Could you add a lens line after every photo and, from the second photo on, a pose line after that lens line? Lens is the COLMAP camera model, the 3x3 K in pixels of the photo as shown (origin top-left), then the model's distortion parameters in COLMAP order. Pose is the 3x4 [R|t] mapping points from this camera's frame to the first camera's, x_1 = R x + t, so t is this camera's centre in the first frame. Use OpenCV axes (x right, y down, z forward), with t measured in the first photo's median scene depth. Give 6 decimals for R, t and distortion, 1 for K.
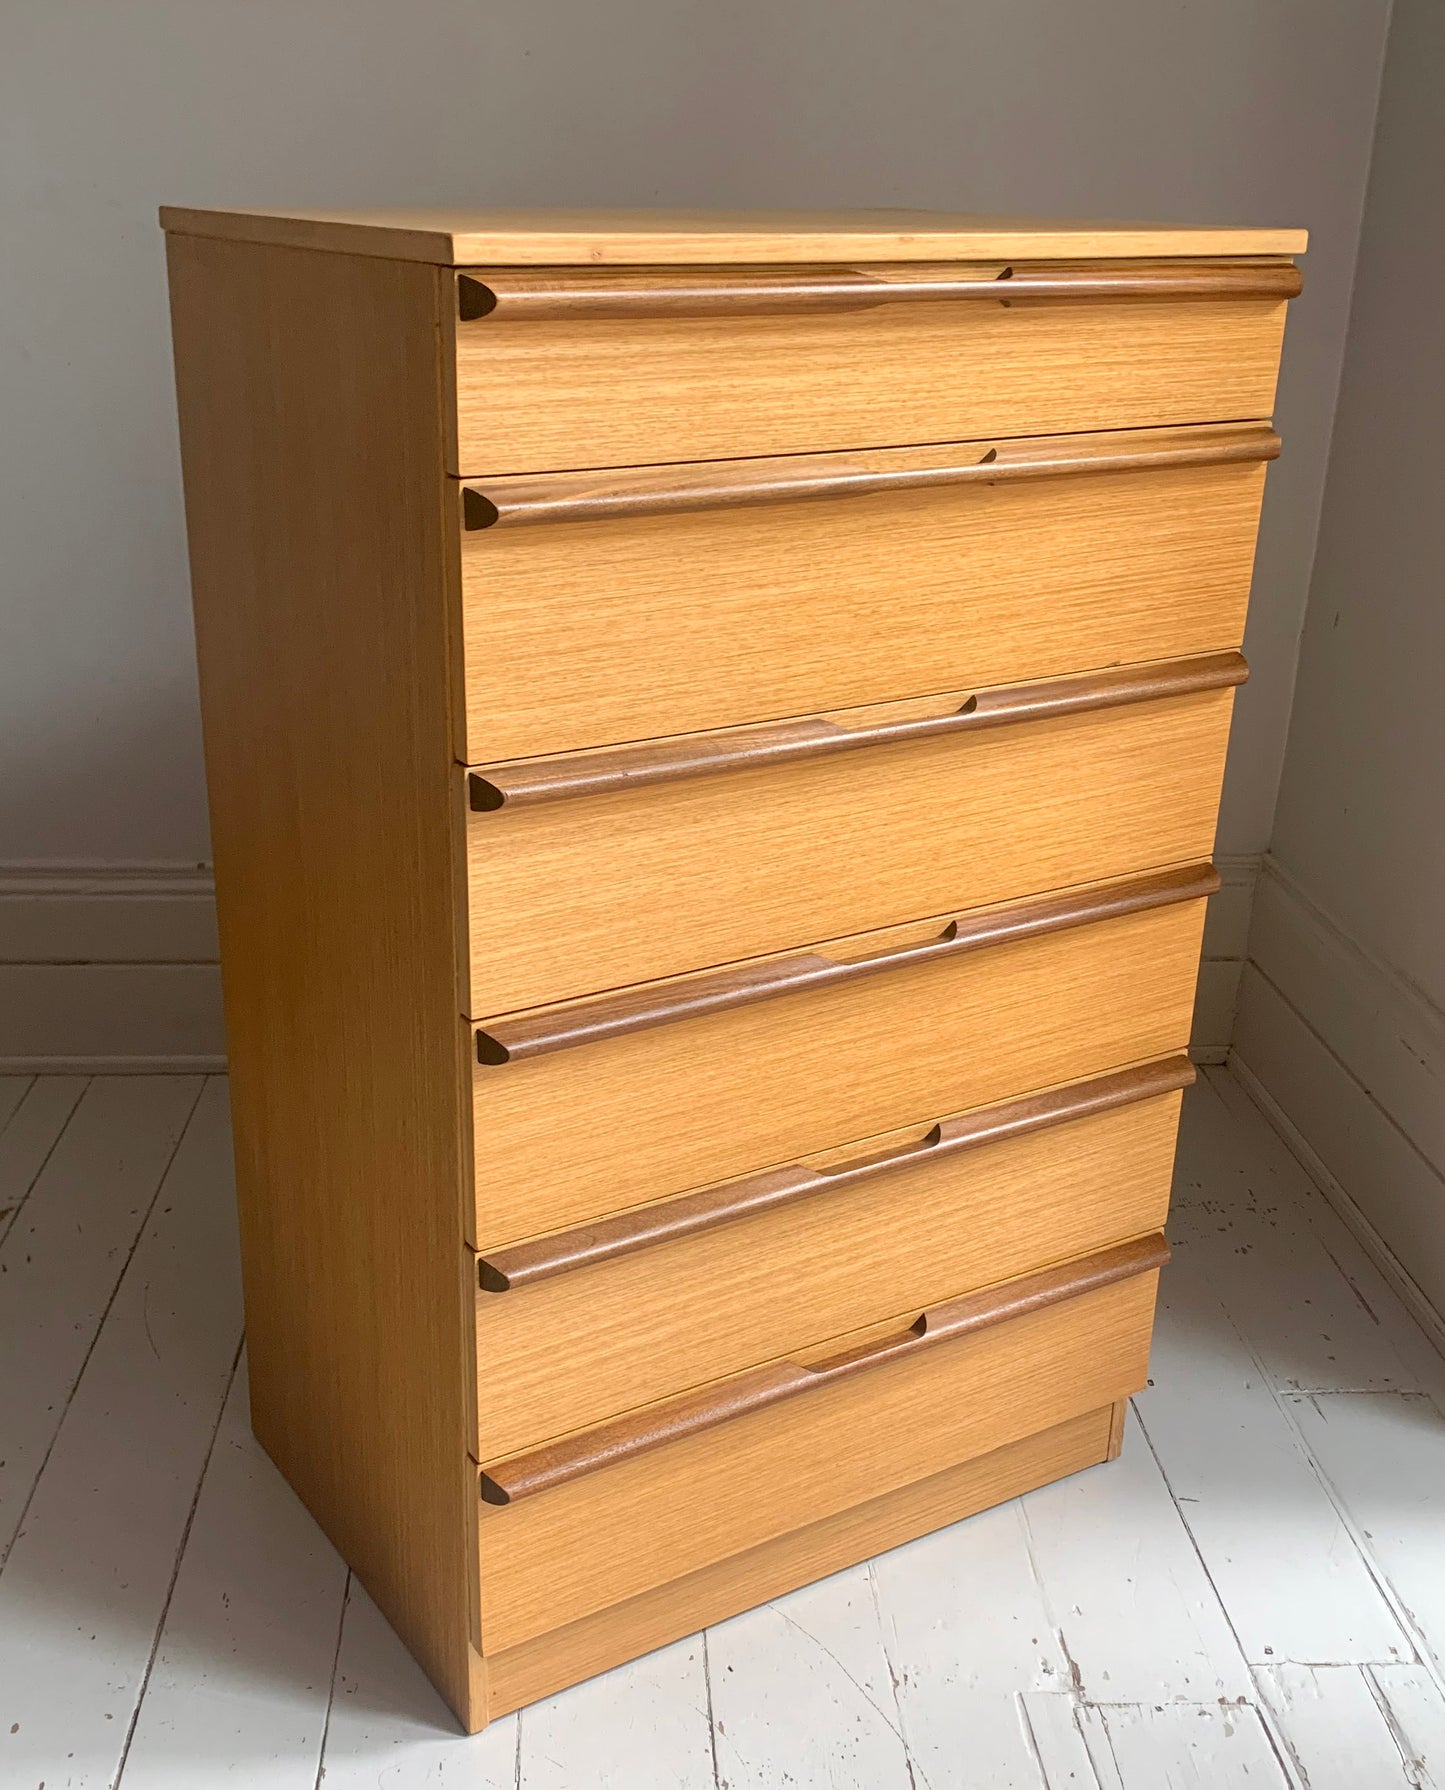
lens RADIAL K [[1955.2, 0, 721.2], [0, 1955.2, 928.1], [0, 0, 1]] dist [0.023033, -0.026696]
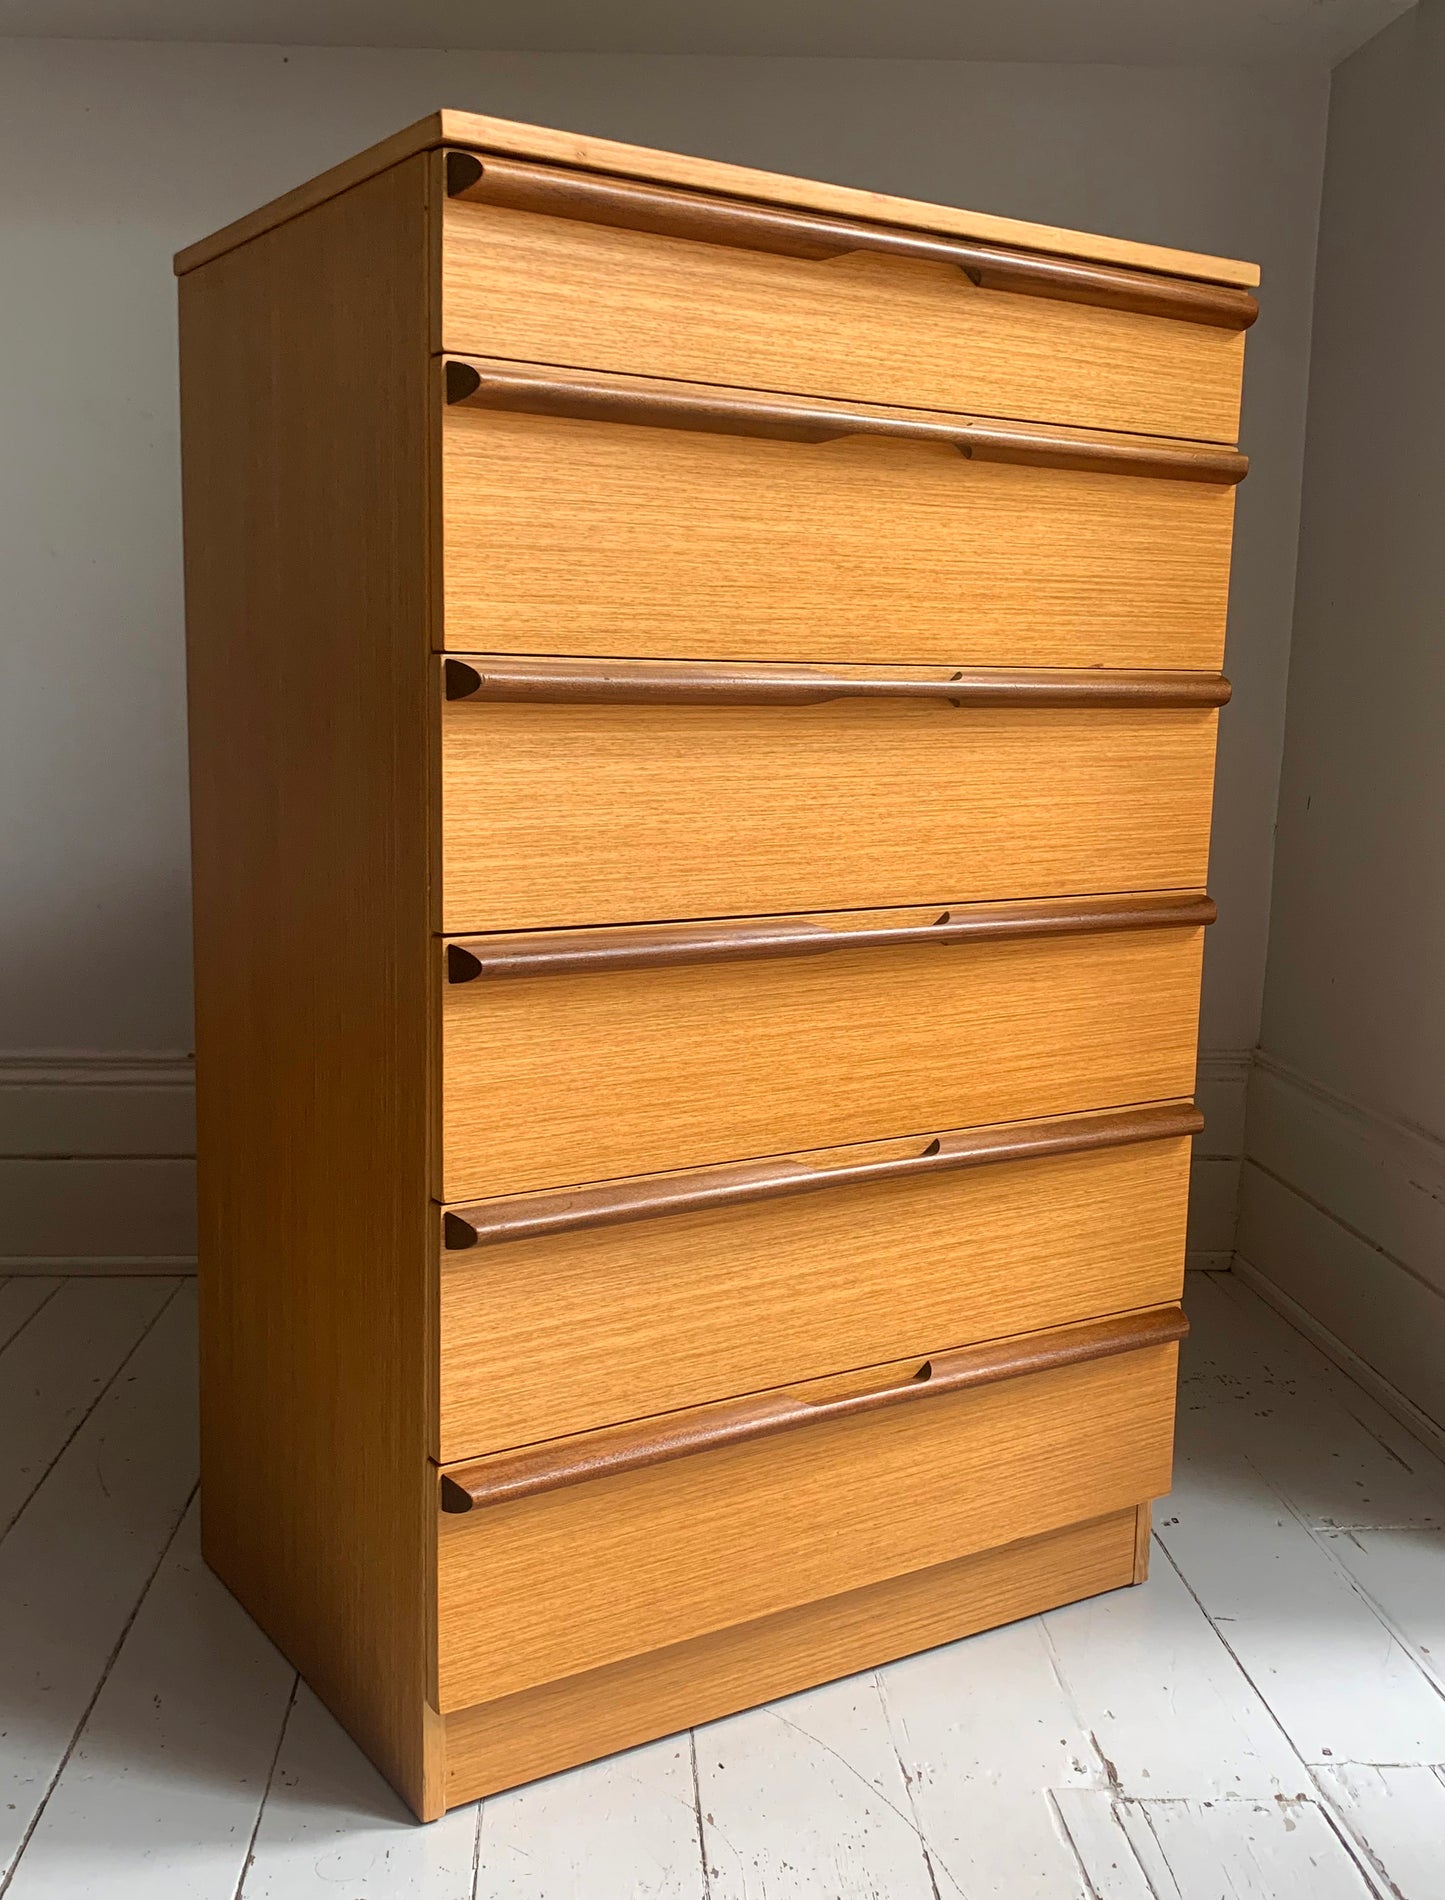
lens RADIAL K [[1863.0, 0, 727.8], [0, 1863.0, 949.4], [0, 0, 1]] dist [0.009551, 0.002594]
pose [[0.999982, -0.004653, 0.003752, 0.006661], [0.005387, 0.973549, -0.228416, 0.231520], [-0.002590, 0.228432, 0.973556, 0.104550]]
